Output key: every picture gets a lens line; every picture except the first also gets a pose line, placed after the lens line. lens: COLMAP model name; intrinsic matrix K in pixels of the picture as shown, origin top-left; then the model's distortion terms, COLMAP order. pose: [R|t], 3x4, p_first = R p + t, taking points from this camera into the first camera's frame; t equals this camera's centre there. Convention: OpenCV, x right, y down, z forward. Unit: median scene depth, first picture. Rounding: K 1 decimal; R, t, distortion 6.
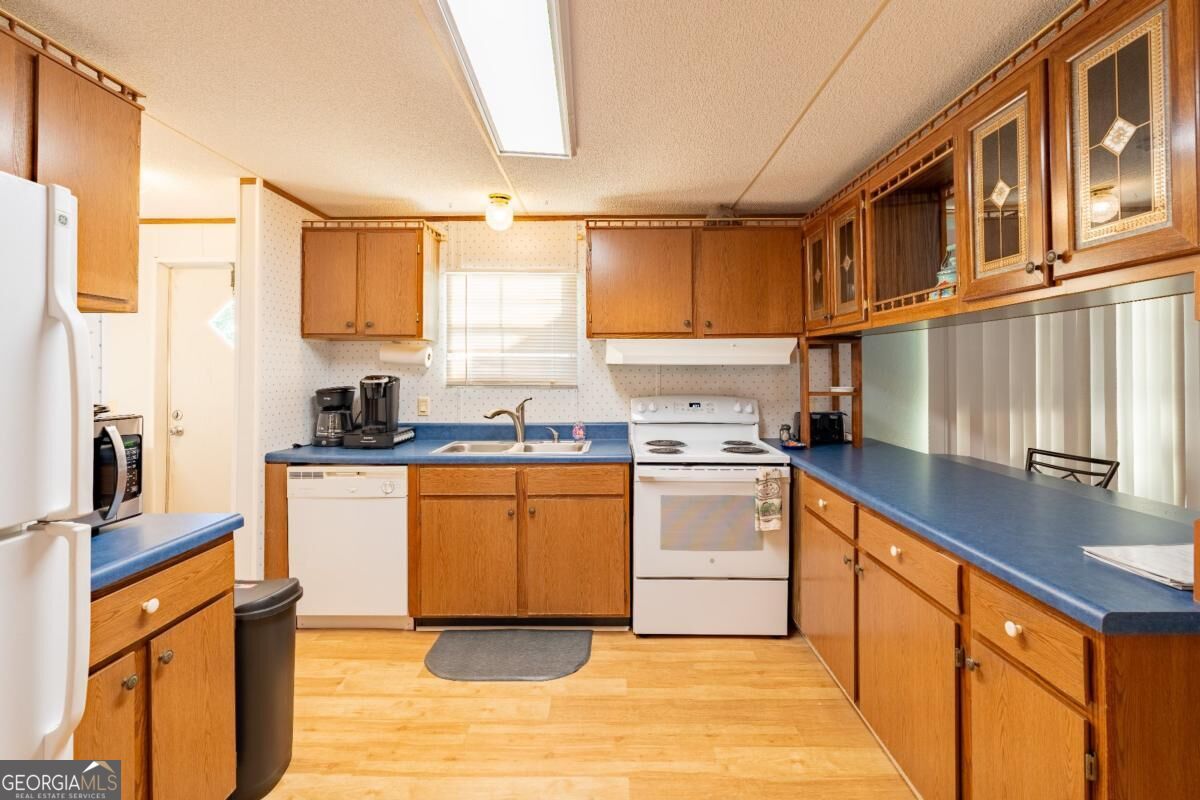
lens RADIAL K [[560.1, 0, 606.9], [0, 560.1, 364.5], [0, 0, 1]] dist [-0.000846, 0.000276]
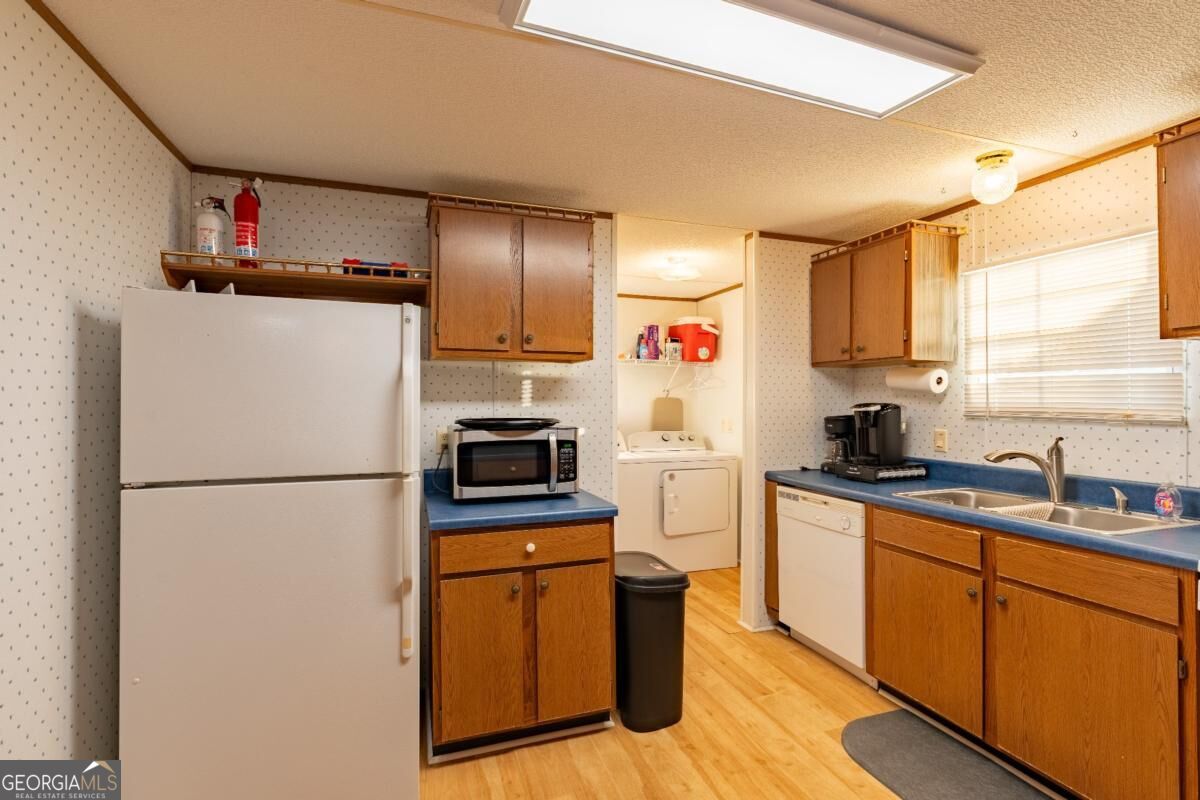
lens RADIAL K [[552.7, 0, 605.0], [0, 552.7, 400.4], [0, 0, 1]] dist [-0.002715, 0.000238]
pose [[0.346434, -0.001067, -0.938074, 0.326946], [0.013758, 0.999898, 0.003943, 0.006500], [0.937973, -0.014272, 0.346413, 0.303372]]
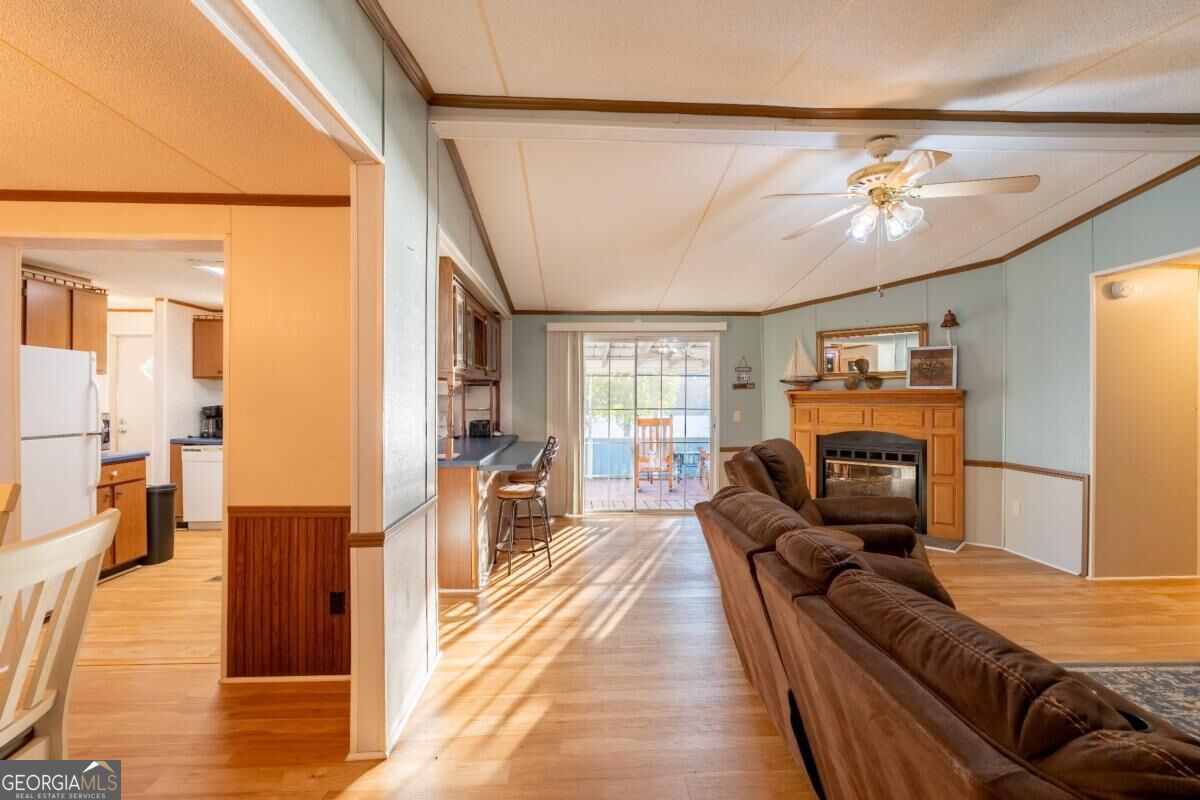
lens RADIAL K [[552.7, 0, 605.0], [0, 552.7, 400.4], [0, 0, 1]] dist [-0.002715, 0.000238]
pose [[0.997811, 0.006664, 0.065796, 0.763450], [-0.007804, 0.999824, 0.017081, -0.019429], [-0.065670, -0.017557, 0.997687, -1.001992]]
